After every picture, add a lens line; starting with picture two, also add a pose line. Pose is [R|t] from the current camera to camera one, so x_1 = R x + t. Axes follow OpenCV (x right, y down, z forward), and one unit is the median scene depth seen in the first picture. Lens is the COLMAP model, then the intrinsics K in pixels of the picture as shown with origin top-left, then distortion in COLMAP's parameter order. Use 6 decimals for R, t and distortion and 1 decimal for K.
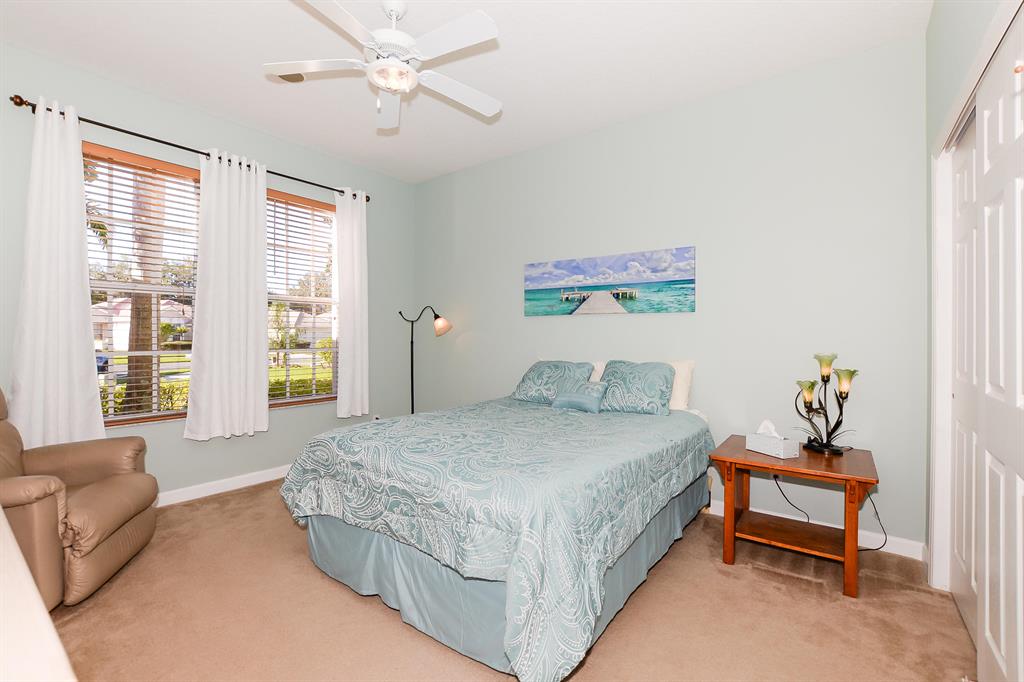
lens RADIAL K [[439.5, 0, 517.4], [0, 439.5, 333.8], [0, 0, 1]] dist [-0.000799, -0.000005]
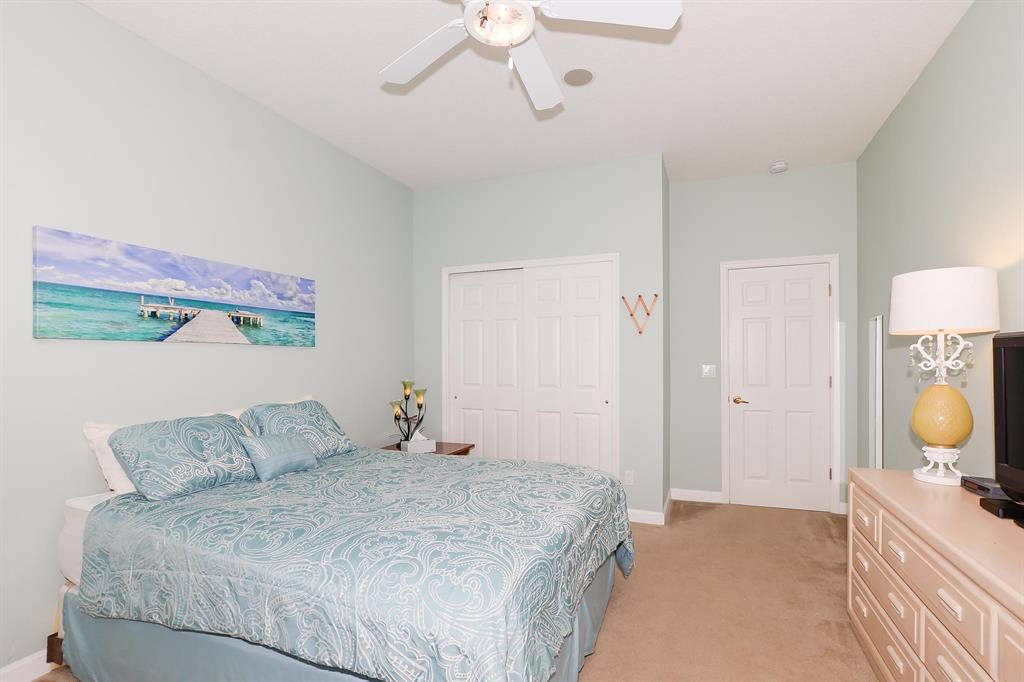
lens RADIAL K [[458.3, 0, 517.2], [0, 458.3, 350.3], [0, 0, 1]] dist [-0.018474, 0.000143]
pose [[-0.231385, 0.018615, 0.972684, -0.644461], [0.007440, 0.999822, -0.017365, -0.018858], [-0.972834, 0.003219, -0.231482, 0.726597]]
